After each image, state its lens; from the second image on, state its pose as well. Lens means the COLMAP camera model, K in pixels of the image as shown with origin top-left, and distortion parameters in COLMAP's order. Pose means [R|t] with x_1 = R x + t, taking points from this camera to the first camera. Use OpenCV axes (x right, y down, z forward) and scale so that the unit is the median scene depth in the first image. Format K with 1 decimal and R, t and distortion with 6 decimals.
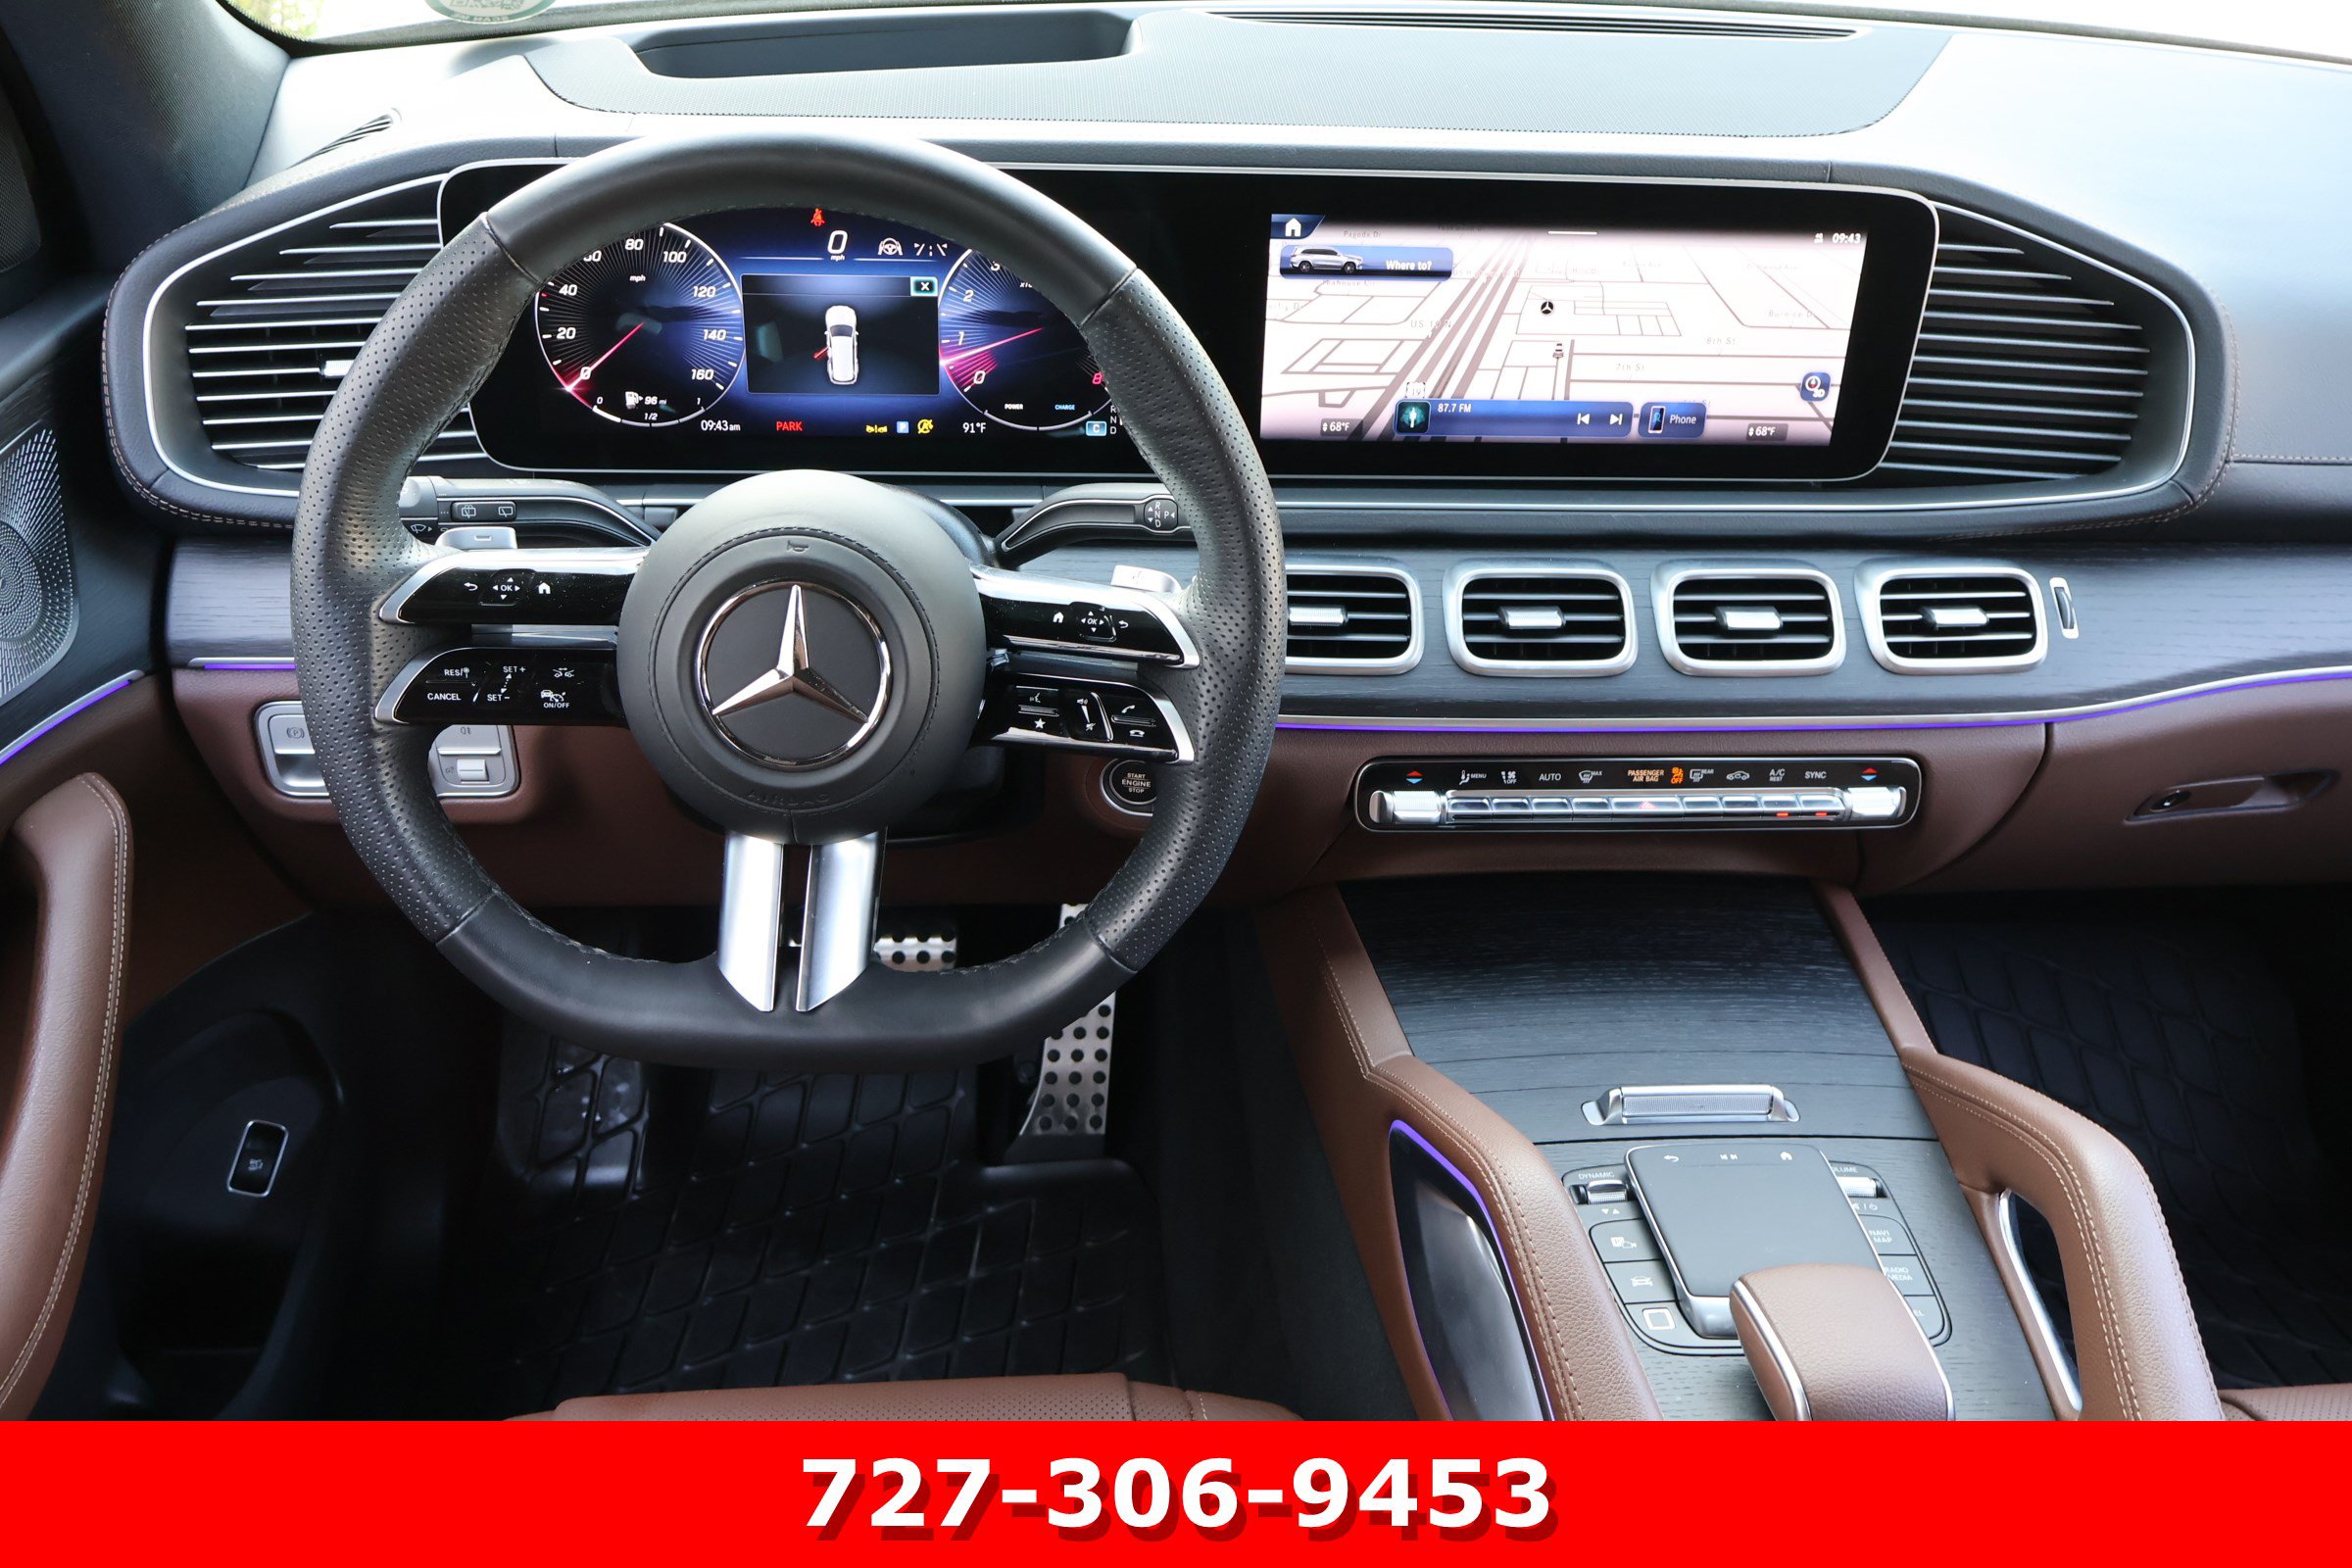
lens RADIAL K [[1930.5, 0, 1153.3], [0, 1930.5, 784.4], [0, 0, 1]] dist [-0.020291, -0.003188]
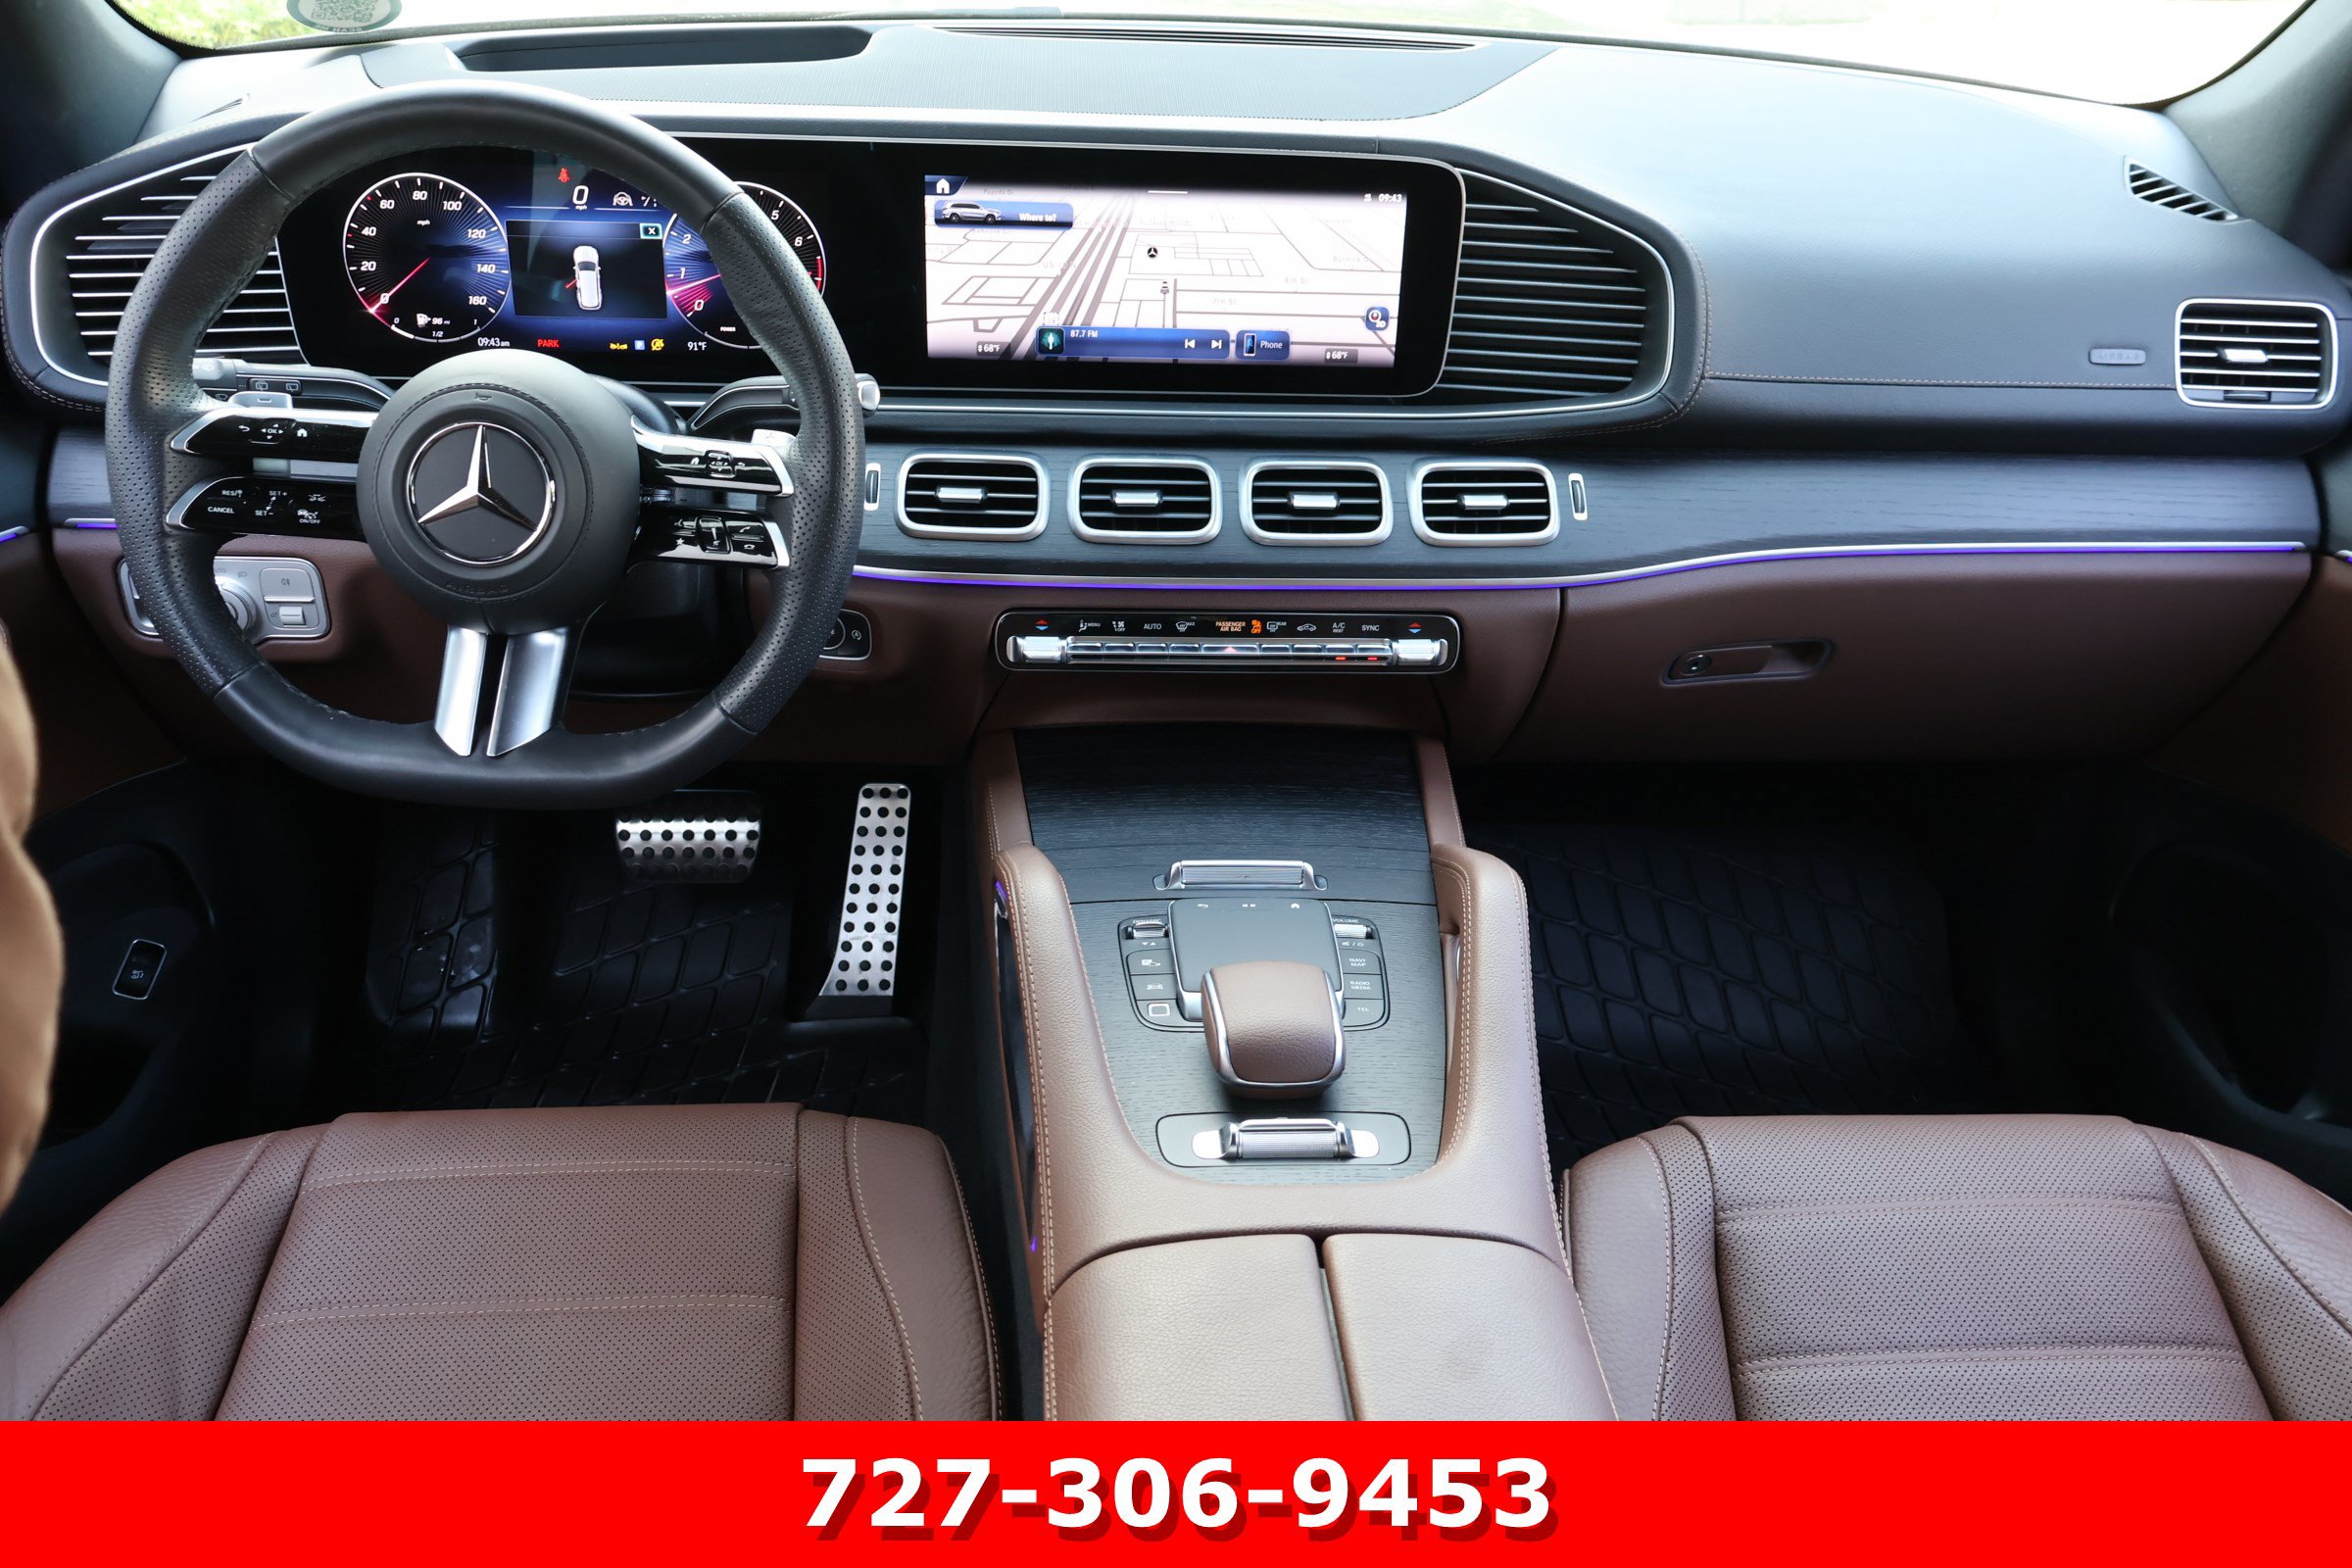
lens RADIAL K [[1930.5, 0, 1173.4], [0, 1930.5, 780.8], [0, 0, 1]] dist [-0.020291, -0.003188]
pose [[0.999928, 0.008880, -0.008039, 0.232412], [-0.009146, 0.999390, -0.033708, 0.138720], [0.007734, 0.033779, 0.999399, -0.242037]]
